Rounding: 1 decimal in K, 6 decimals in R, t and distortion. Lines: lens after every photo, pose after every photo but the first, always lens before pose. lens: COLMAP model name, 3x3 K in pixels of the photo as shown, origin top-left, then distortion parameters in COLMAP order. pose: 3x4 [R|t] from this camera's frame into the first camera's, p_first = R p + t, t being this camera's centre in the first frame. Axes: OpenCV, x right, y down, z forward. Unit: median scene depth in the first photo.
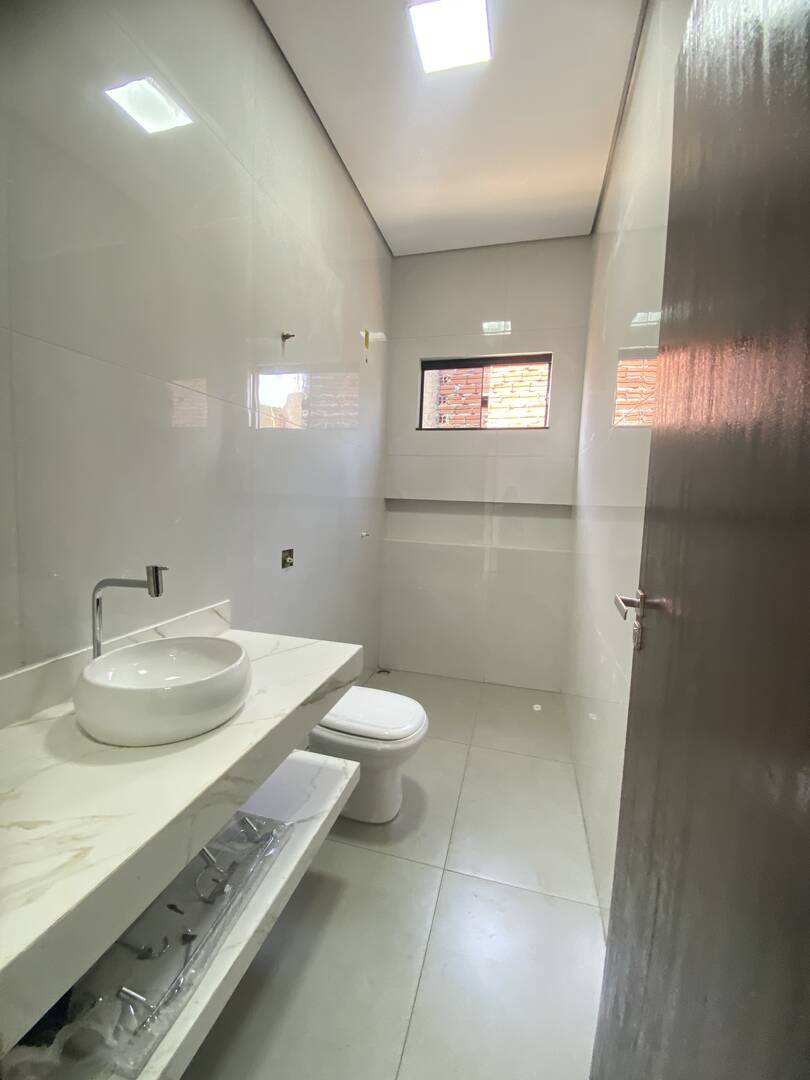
lens RADIAL K [[445.3, 0, 404.9], [0, 445.3, 540.1], [0, 0, 1]] dist [-0.017162, -0.003175]
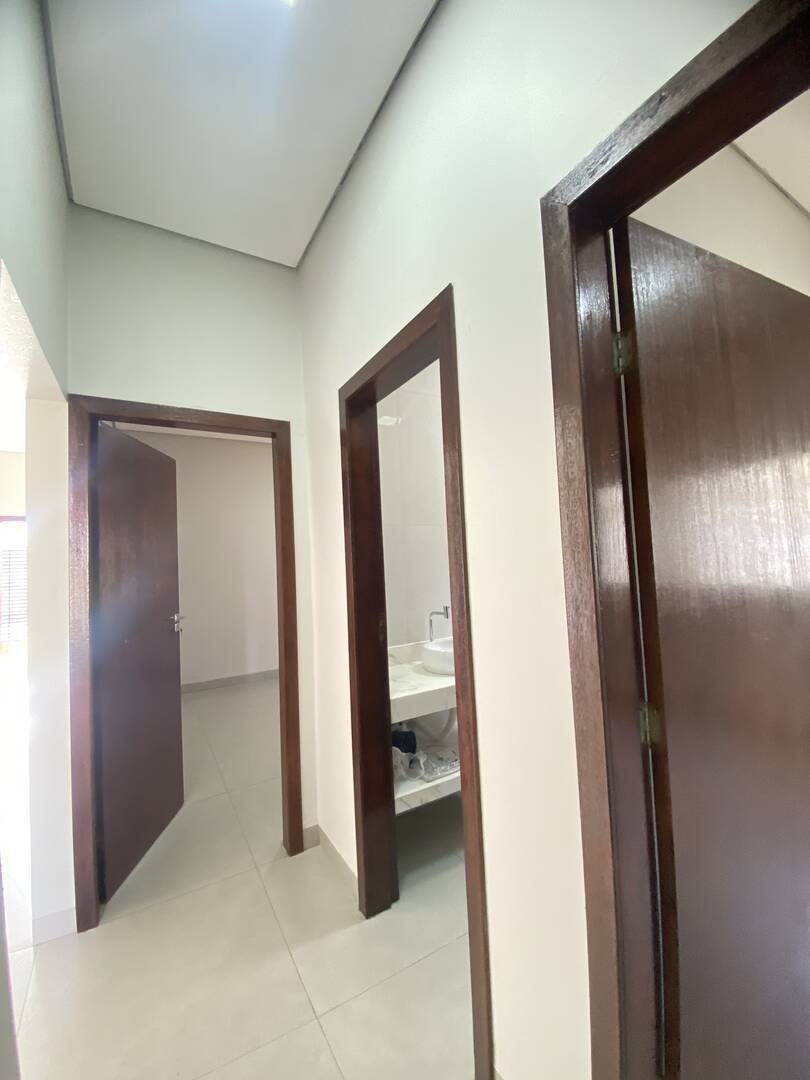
lens RADIAL K [[445.3, 0, 406.3], [0, 445.3, 539.2], [0, 0, 1]] dist [-0.017162, -0.003175]
pose [[0.714848, -0.095746, -0.692694, 1.078166], [0.007282, 0.991548, -0.129539, 0.005617], [0.699242, 0.087556, 0.709503, -1.006196]]
